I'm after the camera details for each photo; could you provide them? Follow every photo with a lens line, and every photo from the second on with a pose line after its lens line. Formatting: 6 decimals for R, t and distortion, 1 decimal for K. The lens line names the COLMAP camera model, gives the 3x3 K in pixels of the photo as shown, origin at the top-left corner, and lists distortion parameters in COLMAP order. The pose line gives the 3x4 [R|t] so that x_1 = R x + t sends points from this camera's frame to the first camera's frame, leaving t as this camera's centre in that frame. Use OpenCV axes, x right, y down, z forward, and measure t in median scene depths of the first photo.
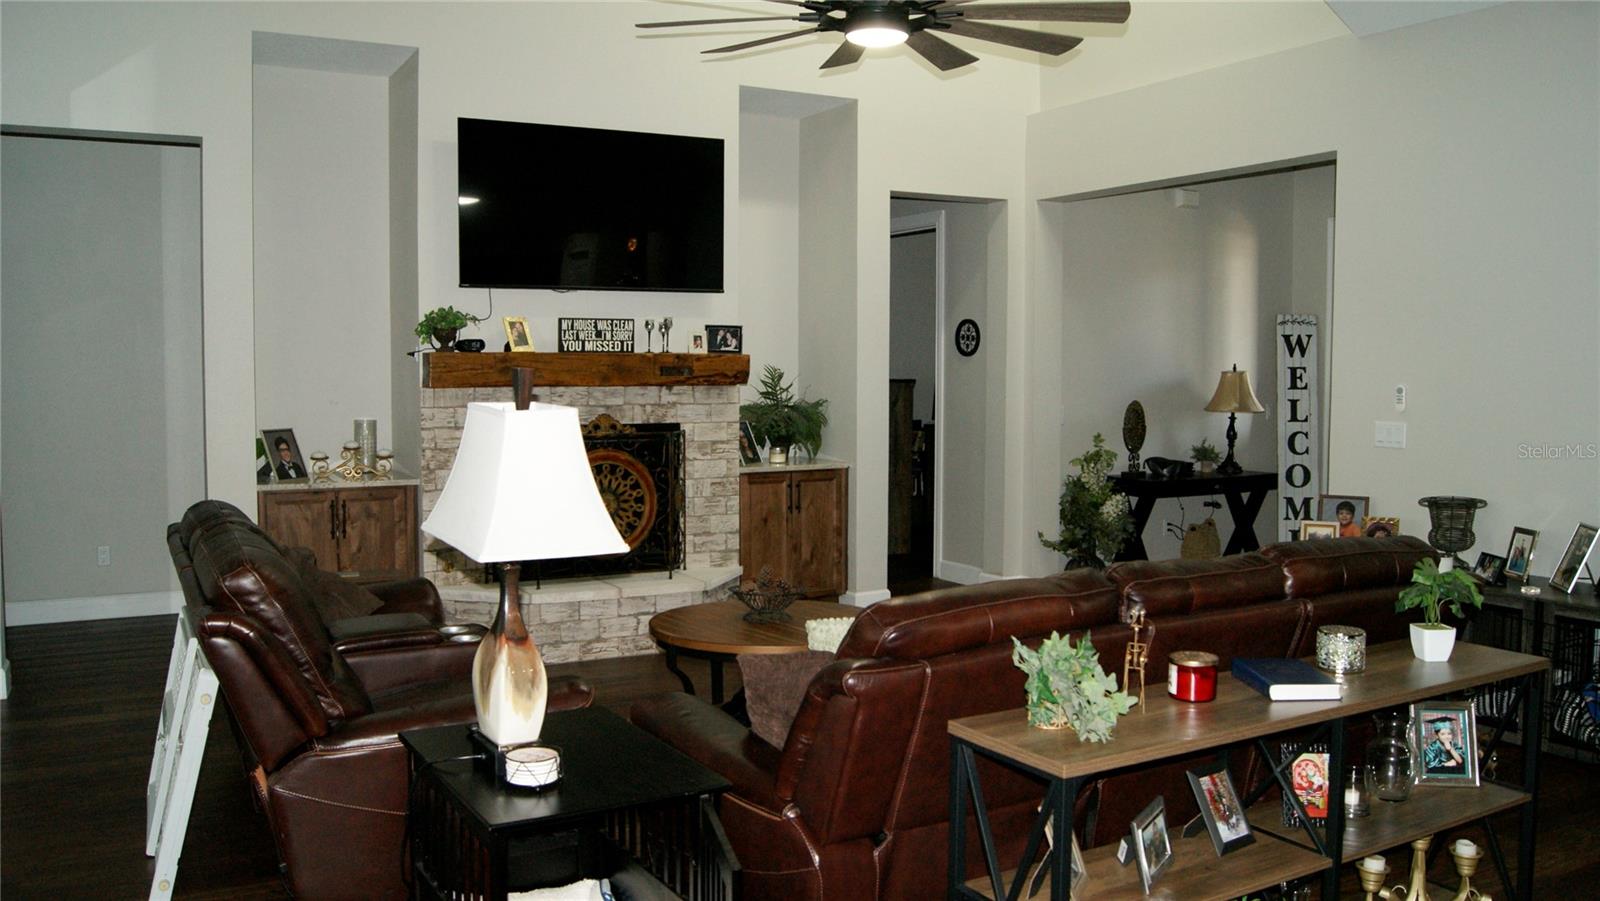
lens RADIAL K [[1332.4, 0, 800.0], [0, 1332.4, 450.5], [0, 0, 1]] dist [-0.013002, 0.003900]
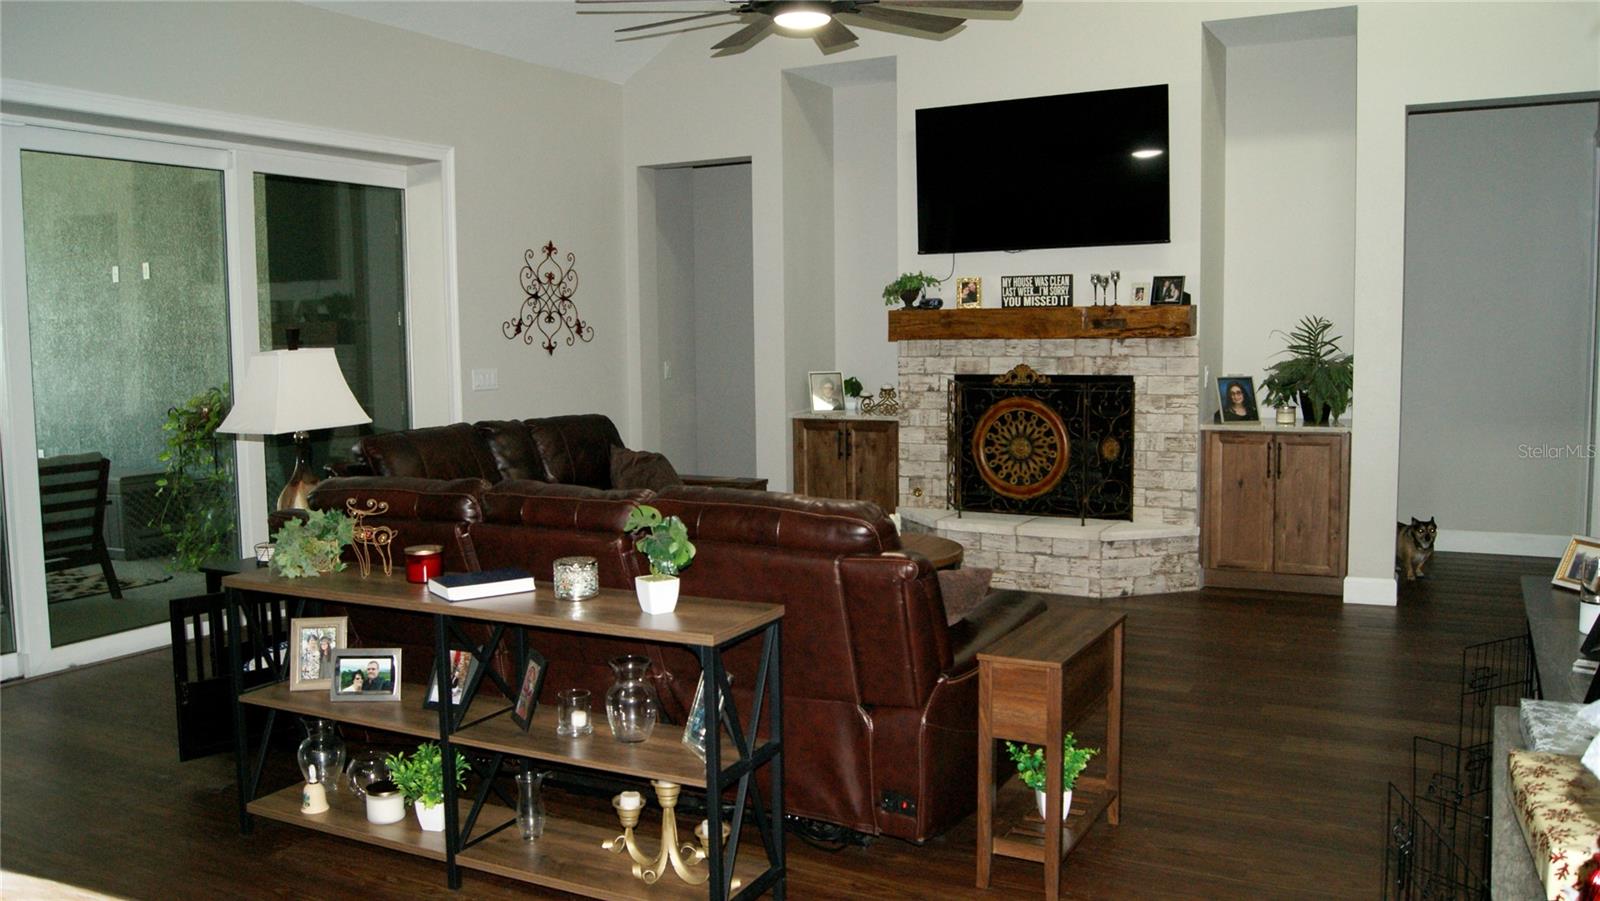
lens RADIAL K [[1332.4, 0, 800.0], [0, 1332.4, 450.5], [0, 0, 1]] dist [-0.013002, 0.003900]
pose [[0.539144, 0.067502, -0.839504, 0.650891], [-0.041484, 0.997701, 0.053581, -0.008047], [0.841191, 0.005938, 0.540705, 0.260389]]
